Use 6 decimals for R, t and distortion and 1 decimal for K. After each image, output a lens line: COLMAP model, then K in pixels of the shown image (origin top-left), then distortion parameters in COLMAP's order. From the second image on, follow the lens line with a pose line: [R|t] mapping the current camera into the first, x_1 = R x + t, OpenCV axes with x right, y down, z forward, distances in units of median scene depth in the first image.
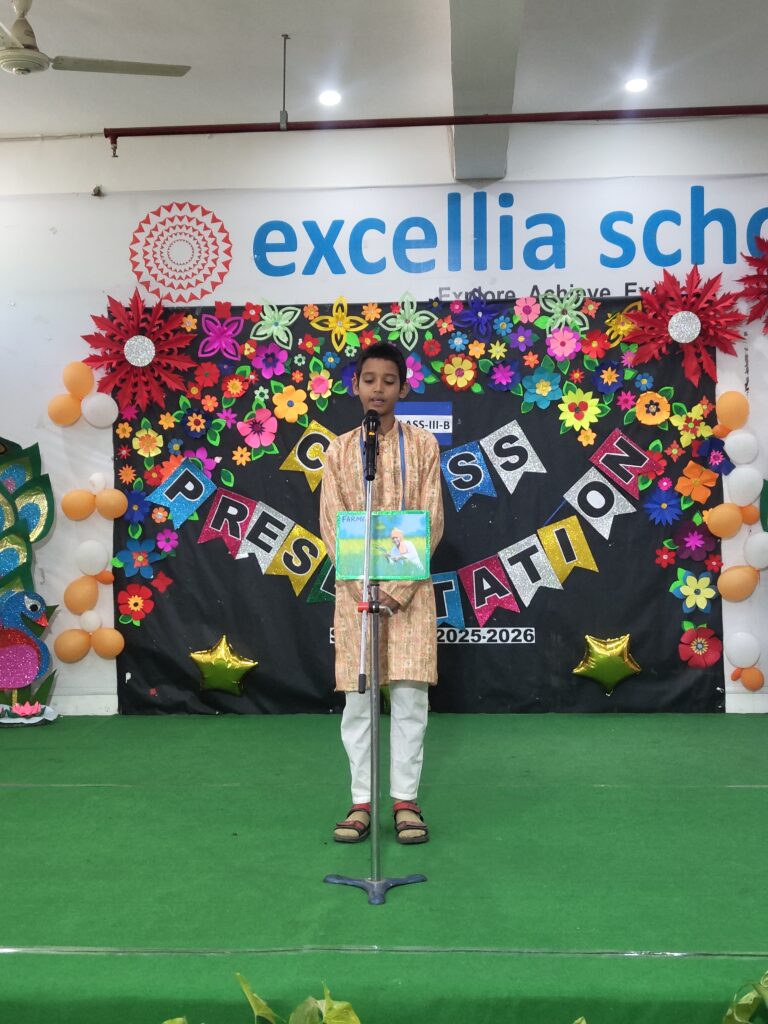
lens RADIAL K [[1340.9, 0, 382.1], [0, 1340.9, 518.2], [0, 0, 1]] dist [0.157344, -0.635252]
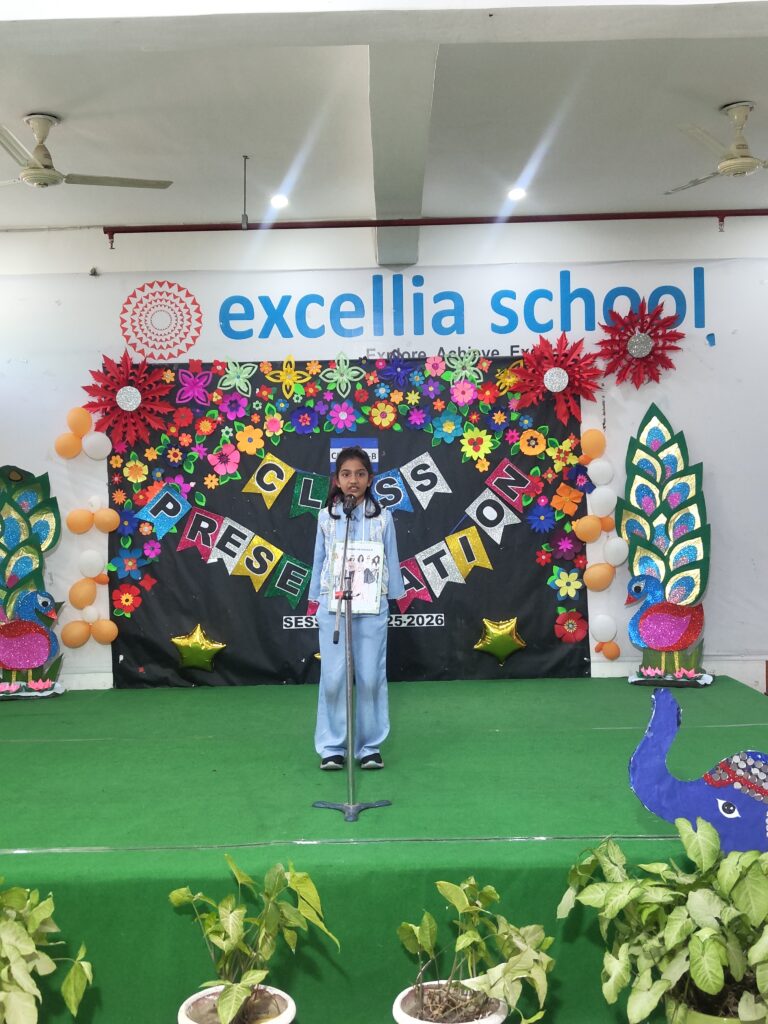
lens RADIAL K [[1146.8, 0, 391.4], [0, 1146.8, 519.8], [0, 0, 1]] dist [0.148536, -0.529144]
pose [[0.998029, -0.009242, 0.062068, -0.003485], [0.009907, 0.999897, -0.010413, 0.002803], [-0.061965, 0.011008, 0.998018, -0.088922]]
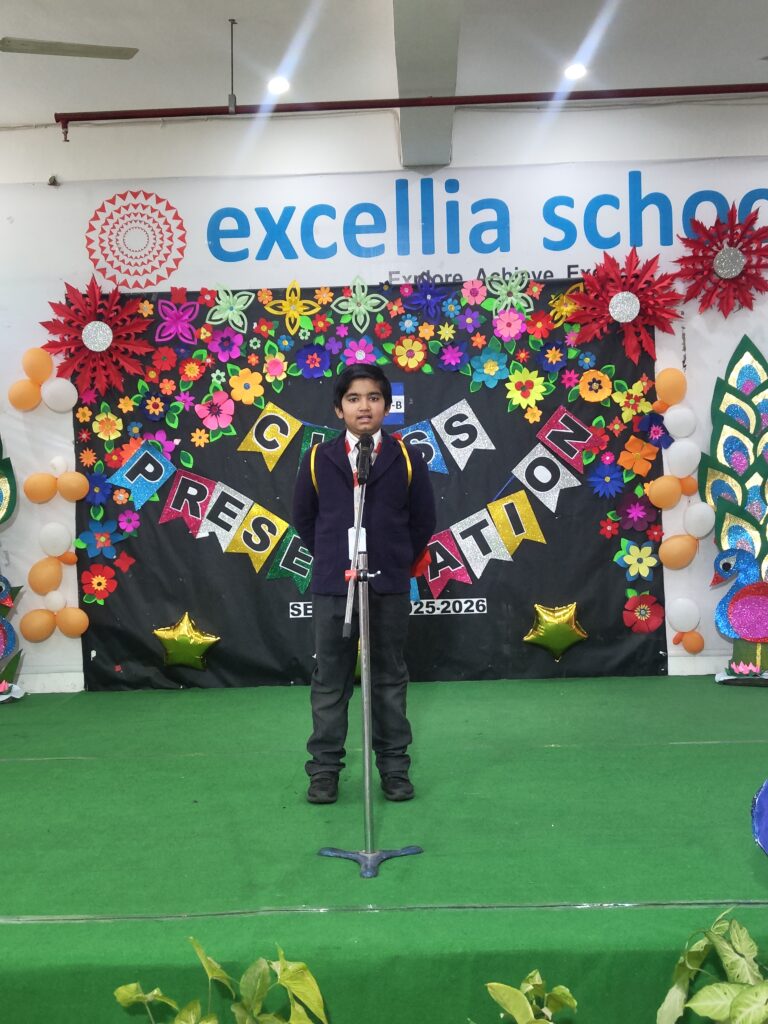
lens RADIAL K [[1255.1, 0, 396.5], [0, 1255.1, 529.5], [0, 0, 1]] dist [0.142914, -0.561902]
pose [[0.998996, -0.018118, 0.040962, 0.004925], [0.017423, 0.999699, 0.017254, 0.009995], [-0.041262, -0.016523, 0.999012, 0.029940]]
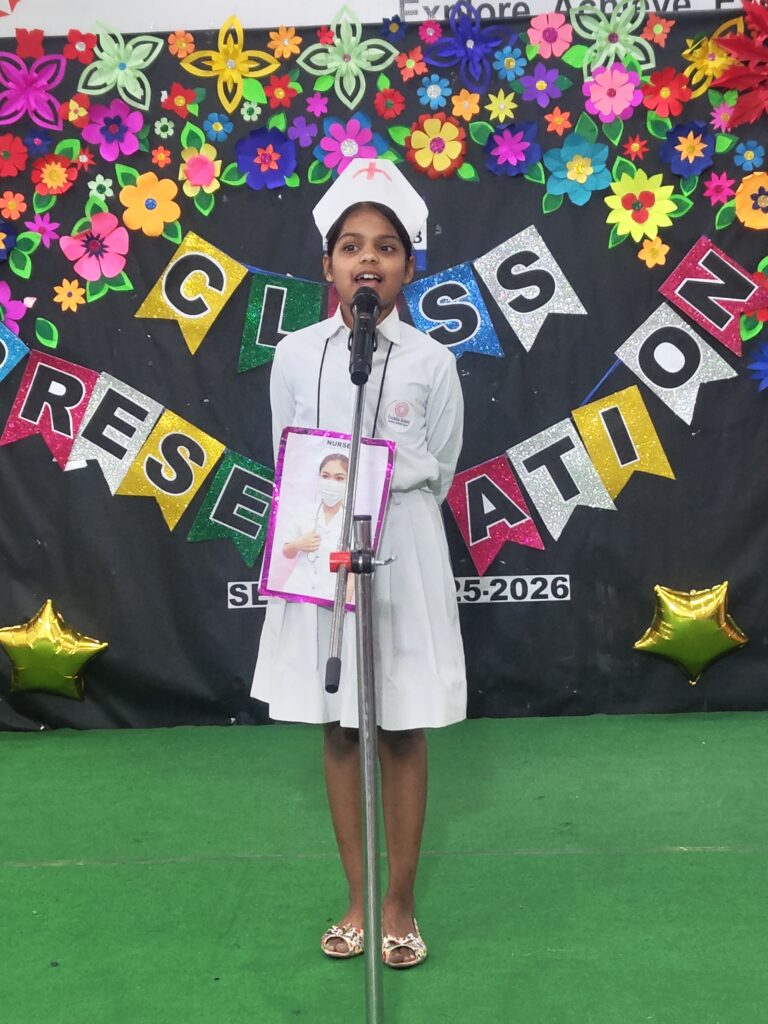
lens RADIAL K [[1958.9, 0, 378.0], [0, 1958.9, 533.3], [0, 0, 1]] dist [0.144877, -0.612369]
pose [[0.999273, -0.021518, 0.031464, 0.000992], [0.019561, 0.997931, 0.061241, 0.007820], [-0.032717, -0.060581, 0.997627, 0.131173]]
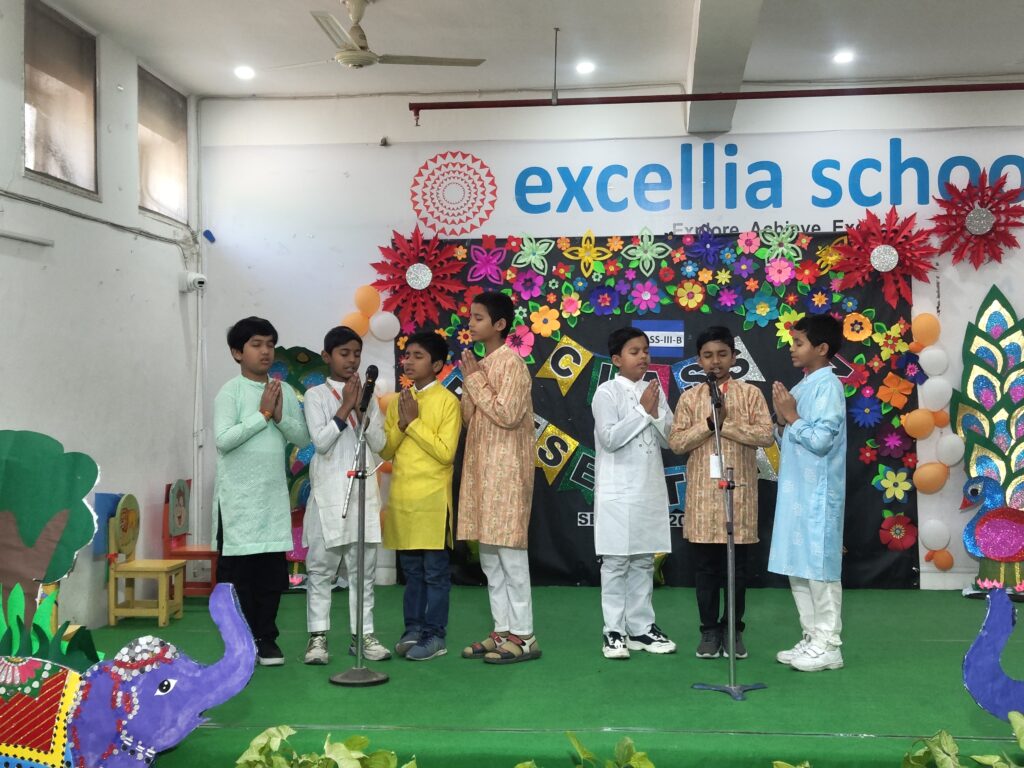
lens RADIAL K [[1422.6, 0, 514.4], [0, 1422.6, 377.7], [0, 0, 1]] dist [0.158929, -0.668362]
pose [[0.999239, 0.006507, -0.038457, -0.047453], [-0.007536, 0.999615, -0.026687, -0.002163], [0.038268, 0.026956, 0.998904, -0.247064]]
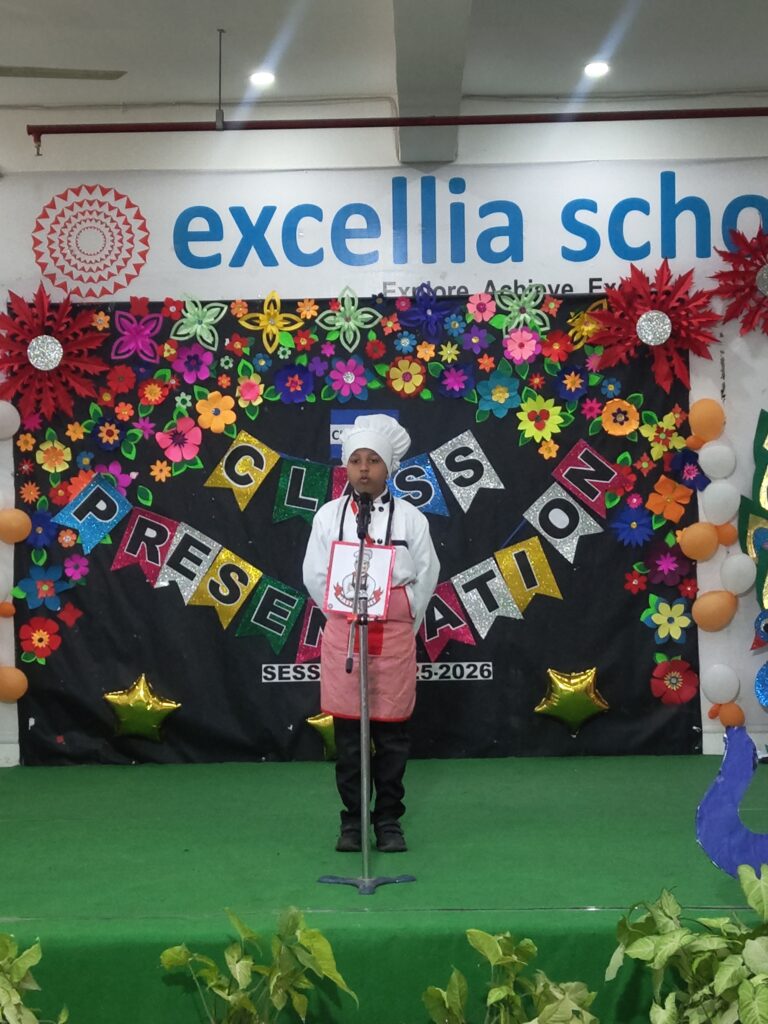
lens RADIAL K [[2118.1, 0, 385.5], [0, 2118.1, 525.7], [0, 0, 1]] dist [0.161137, -0.712389]
pose [[0.998877, -0.004418, 0.047176, -0.023396], [0.004996, 0.999914, -0.012140, 0.007420], [-0.047118, 0.012362, 0.998813, -0.404497]]
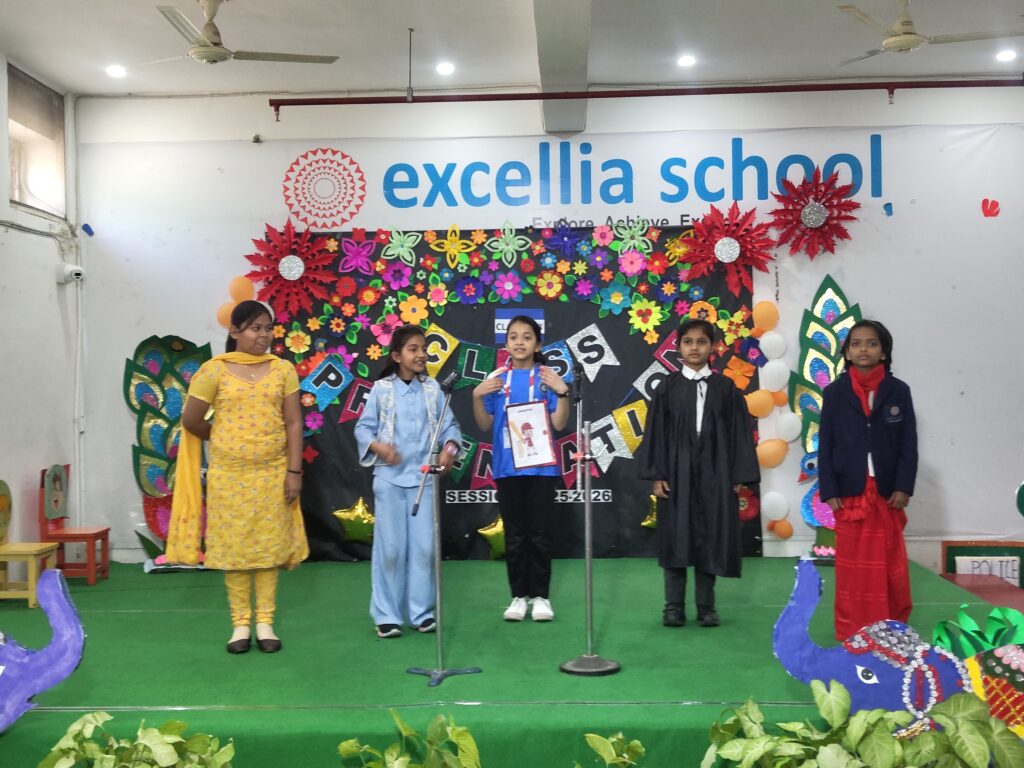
lens RADIAL K [[1285.0, 0, 526.4], [0, 1285.0, 382.7], [0, 0, 1]] dist [0.121797, -0.417304]
pose [[0.999553, -0.002259, 0.029826, 0.000202], [0.002668, 0.999903, -0.013674, -0.001548], [-0.029792, 0.013748, 0.999462, -0.191262]]
